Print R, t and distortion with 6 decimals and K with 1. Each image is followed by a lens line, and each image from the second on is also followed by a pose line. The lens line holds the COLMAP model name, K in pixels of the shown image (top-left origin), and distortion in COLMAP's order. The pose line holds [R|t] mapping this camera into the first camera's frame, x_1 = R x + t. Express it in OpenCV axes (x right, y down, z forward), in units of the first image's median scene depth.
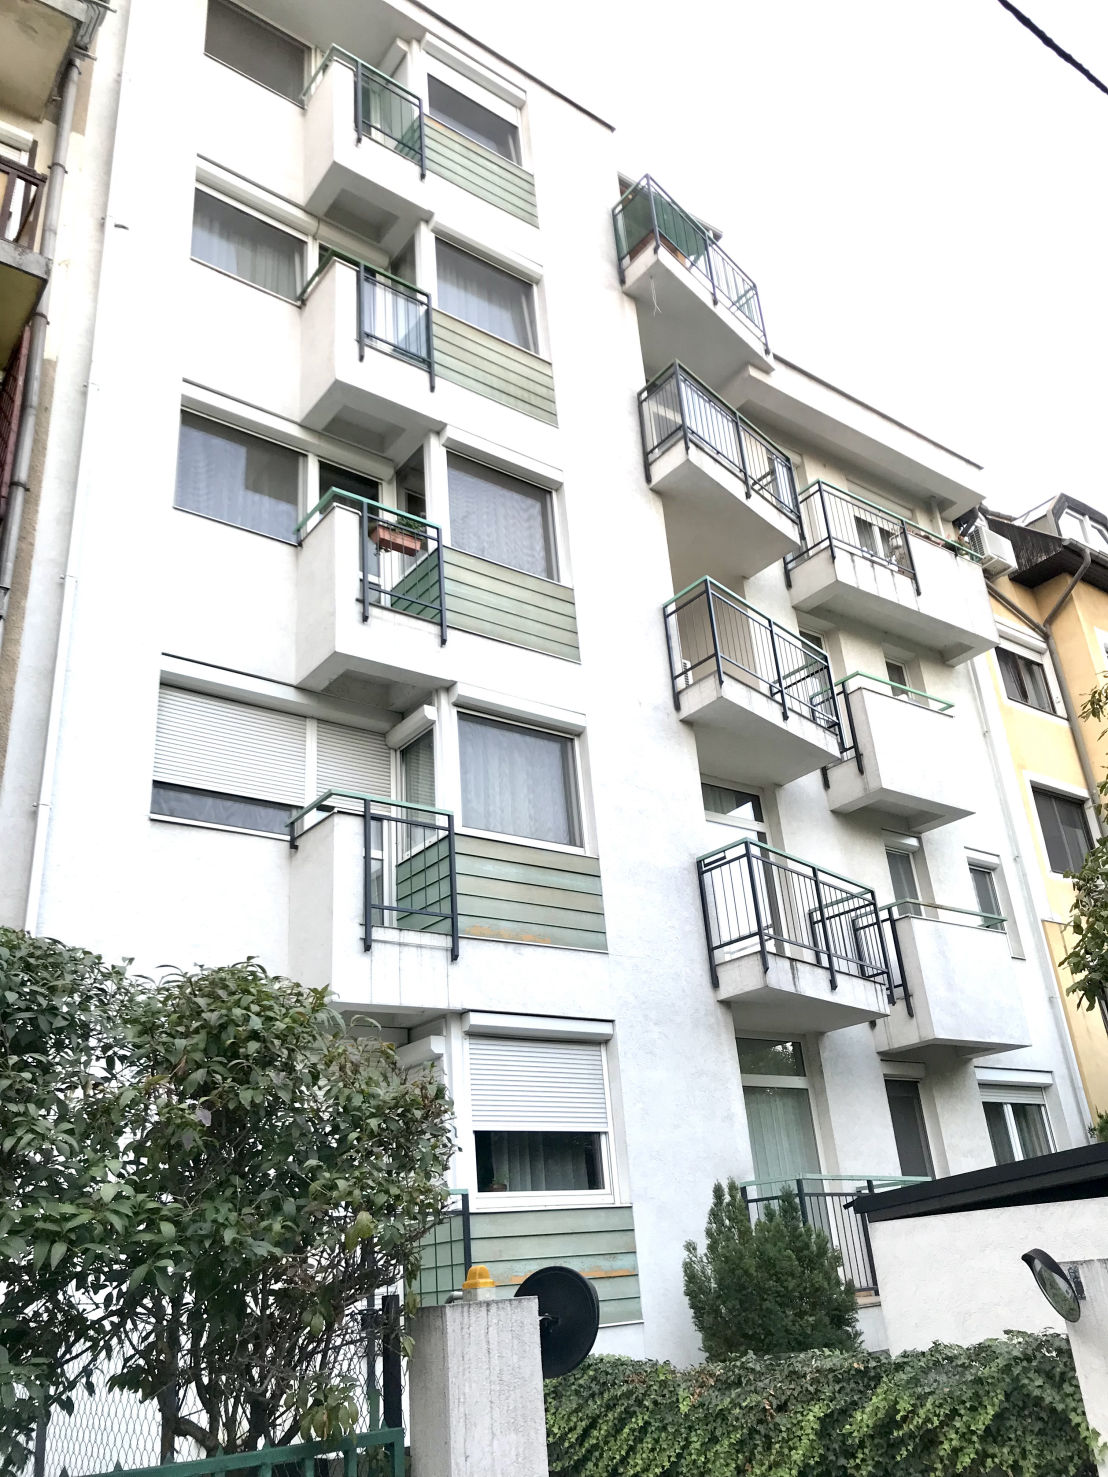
lens RADIAL K [[1249.7, 0, 560.8], [0, 1249.7, 730.9], [0, 0, 1]] dist [0.063012, -0.058300]
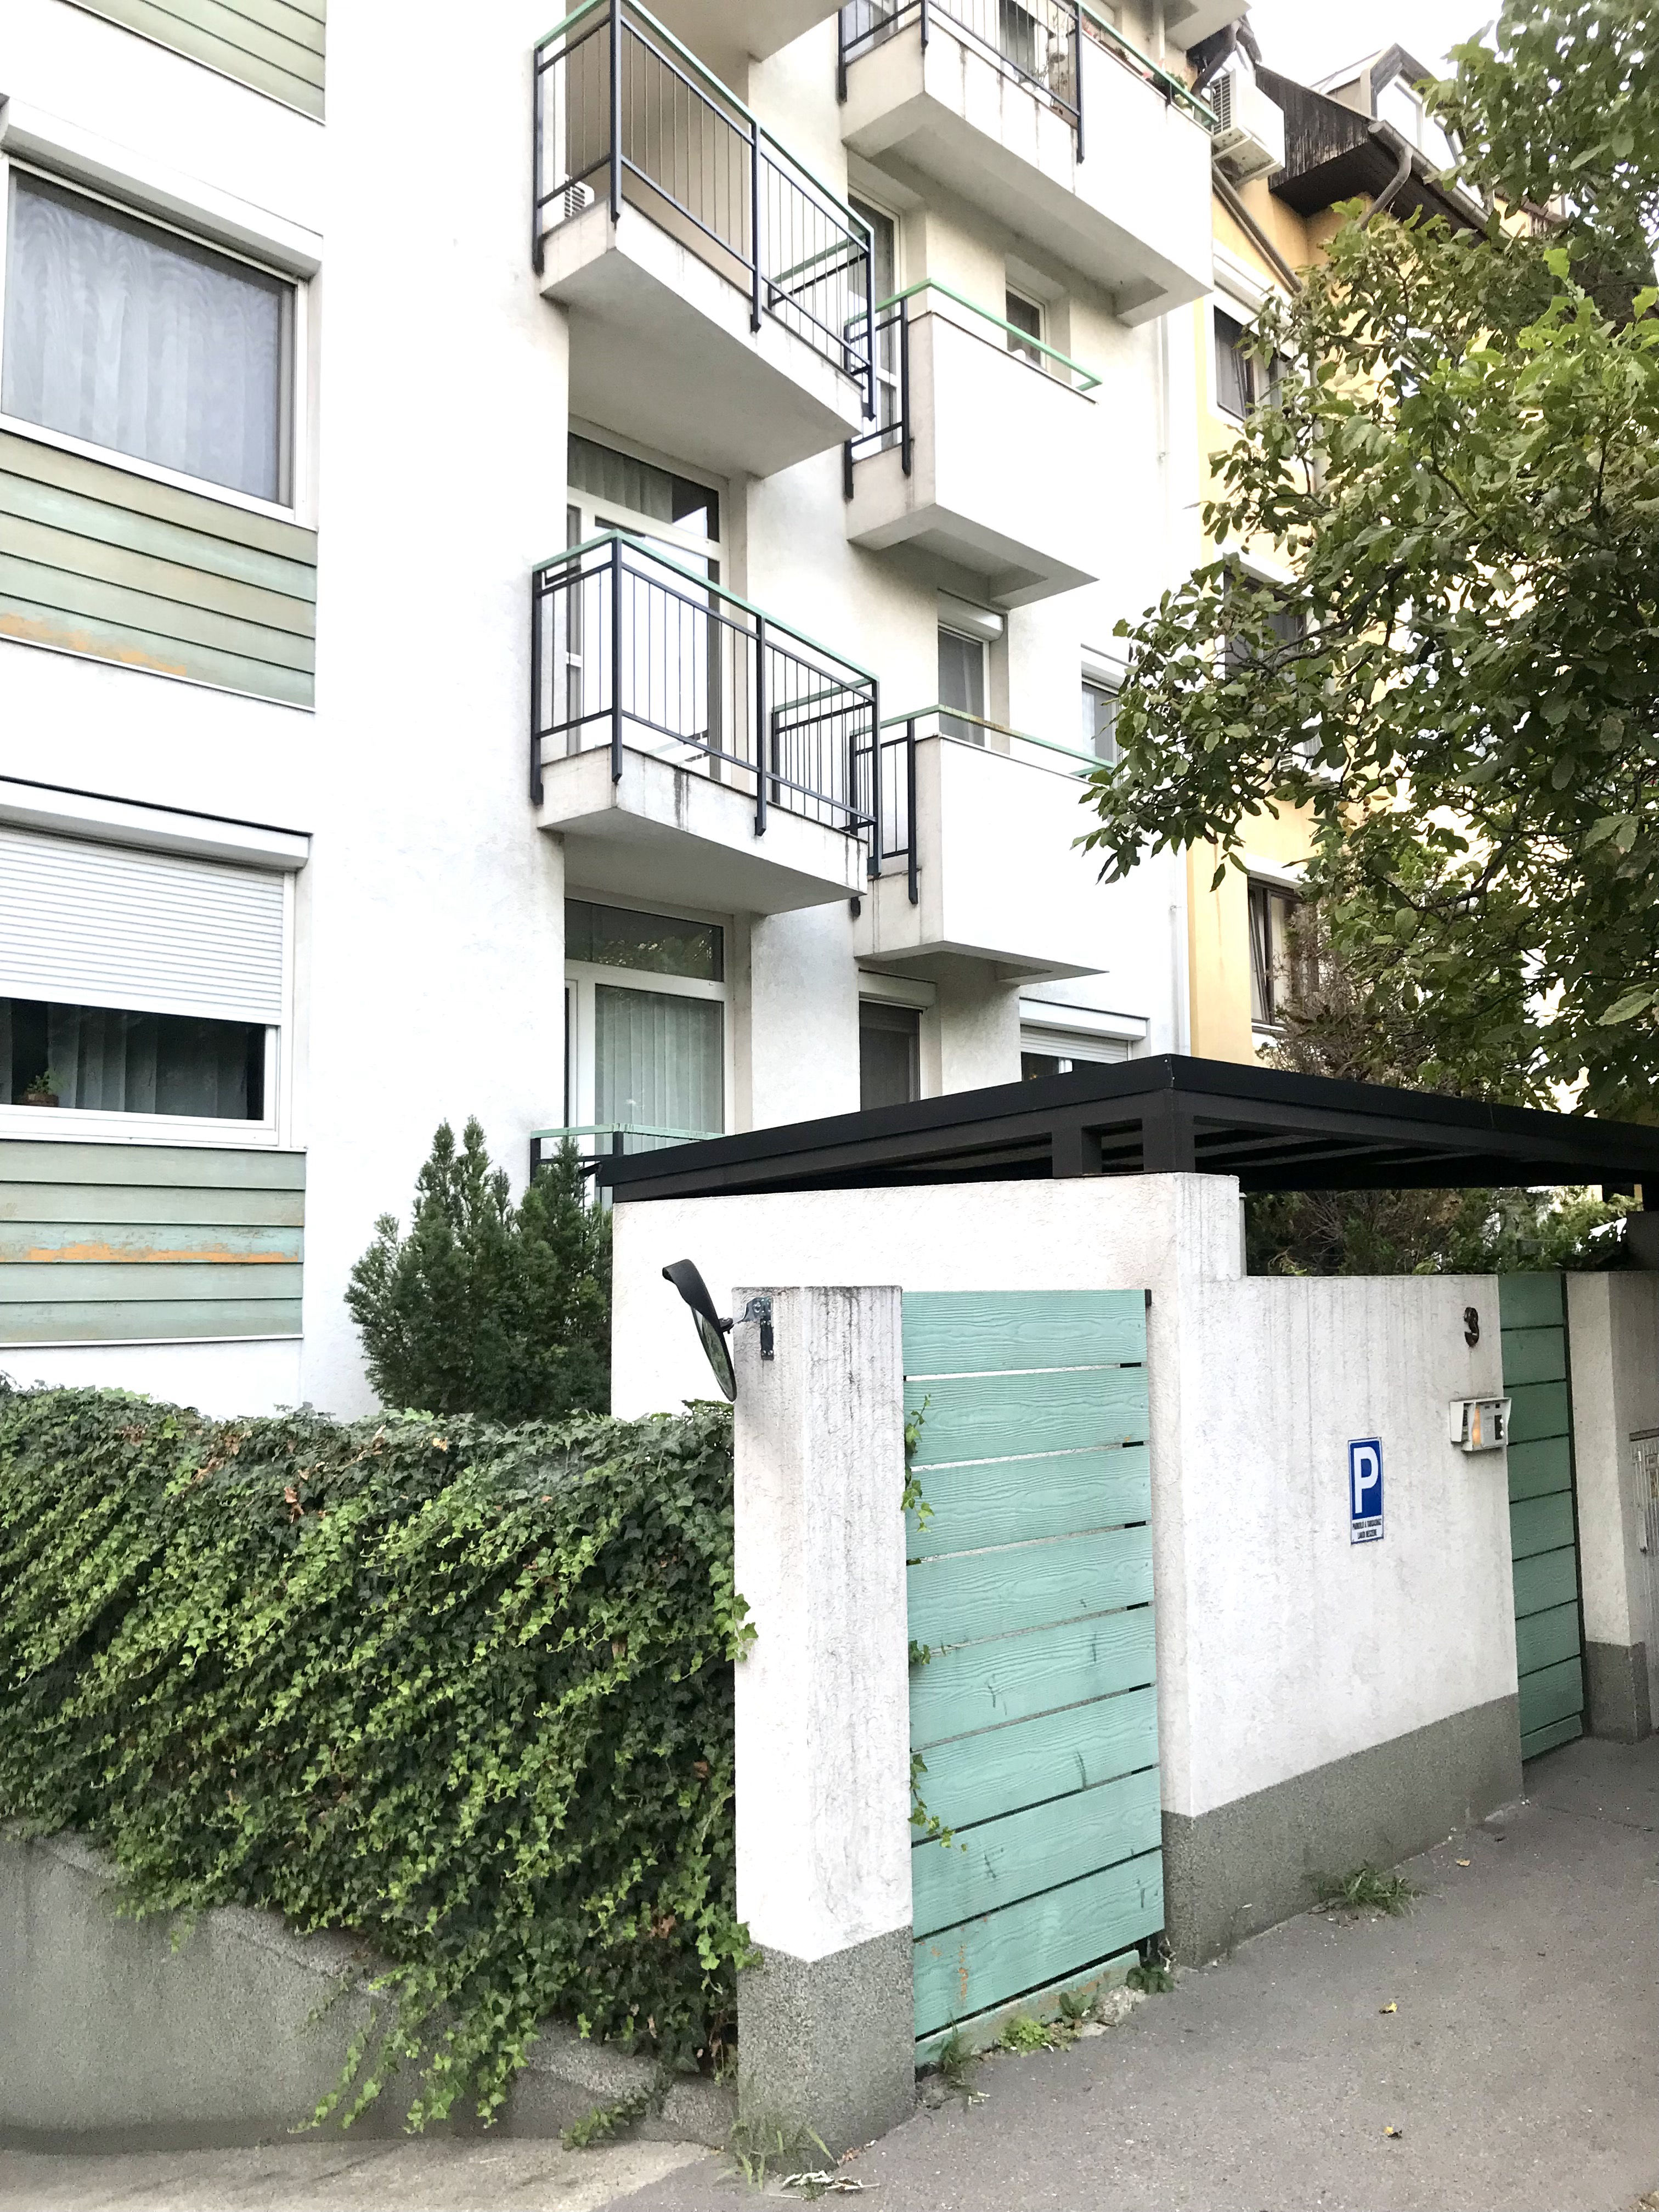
lens RADIAL K [[1871.6, 0, 839.7], [0, 1871.6, 1094.6], [0, 0, 1]] dist [0.063012, -0.058300]
pose [[0.986713, 0.087912, 0.136632, 0.130897], [-0.125676, 0.945960, 0.298940, 0.051915], [-0.102968, -0.312140, 0.944440, 0.137000]]
